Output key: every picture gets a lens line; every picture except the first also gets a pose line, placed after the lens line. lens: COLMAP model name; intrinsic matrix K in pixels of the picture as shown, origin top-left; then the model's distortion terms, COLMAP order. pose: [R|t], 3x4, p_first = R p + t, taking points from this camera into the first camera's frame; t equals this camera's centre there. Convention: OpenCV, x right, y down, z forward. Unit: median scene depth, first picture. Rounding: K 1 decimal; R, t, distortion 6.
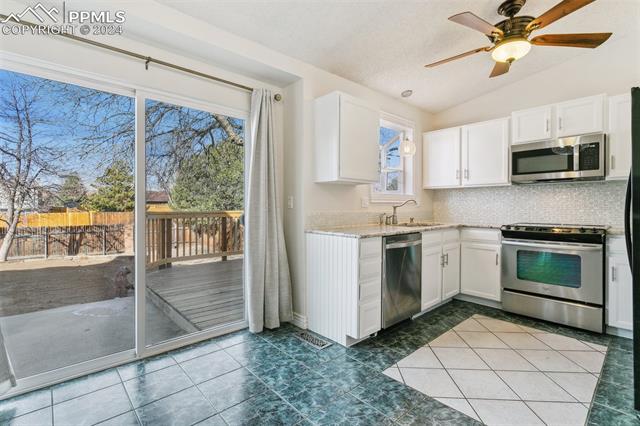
lens RADIAL K [[304.7, 0, 321.4], [0, 304.7, 208.1], [0, 0, 1]] dist [-0.000725, 0.000158]
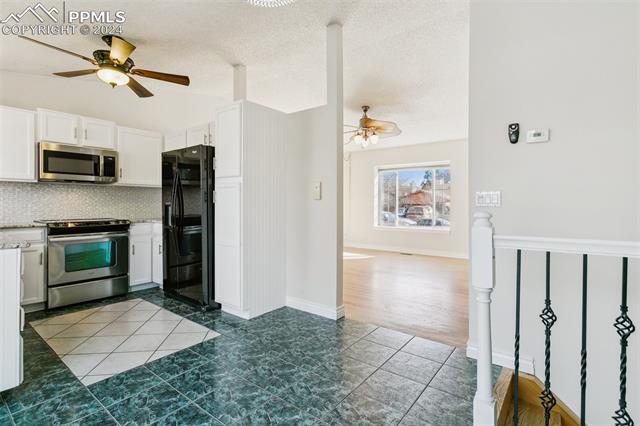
lens RADIAL K [[304.7, 0, 313.8], [0, 304.7, 204.0], [0, 0, 1]] dist [-0.000725, 0.000158]
pose [[-0.149417, -0.003471, 0.988768, -0.555282], [0.001013, 0.999993, 0.003663, -0.009281], [-0.988774, 0.001549, -0.149412, 0.309824]]
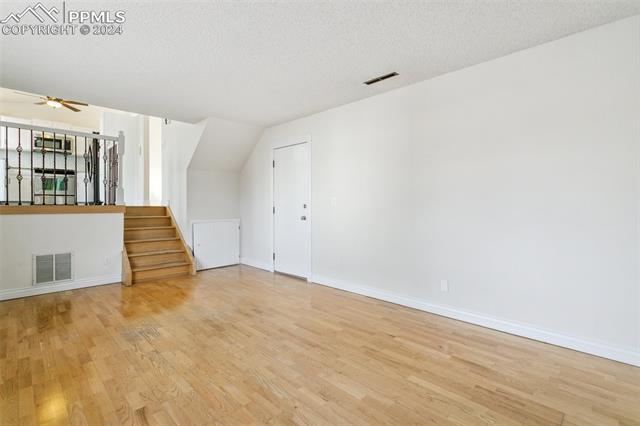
lens RADIAL K [[304.7, 0, 316.8], [0, 304.7, 207.8], [0, 0, 1]] dist [-0.000725, 0.000158]
pose [[-0.036584, -0.009291, 0.999287, -1.930664], [0.000574, 0.999956, 0.009319, 0.367462], [-0.999330, 0.000915, -0.036577, -1.137658]]
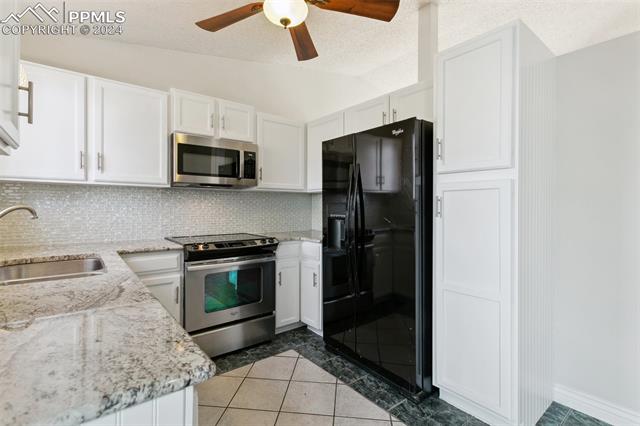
lens RADIAL K [[304.7, 0, 321.8], [0, 304.7, 206.9], [0, 0, 1]] dist [-0.000725, 0.000158]
pose [[0.076506, -0.001807, 0.997067, -0.088934], [0.002578, 0.999995, 0.001614, -0.033433], [-0.997066, 0.002447, 0.076510, 0.675376]]
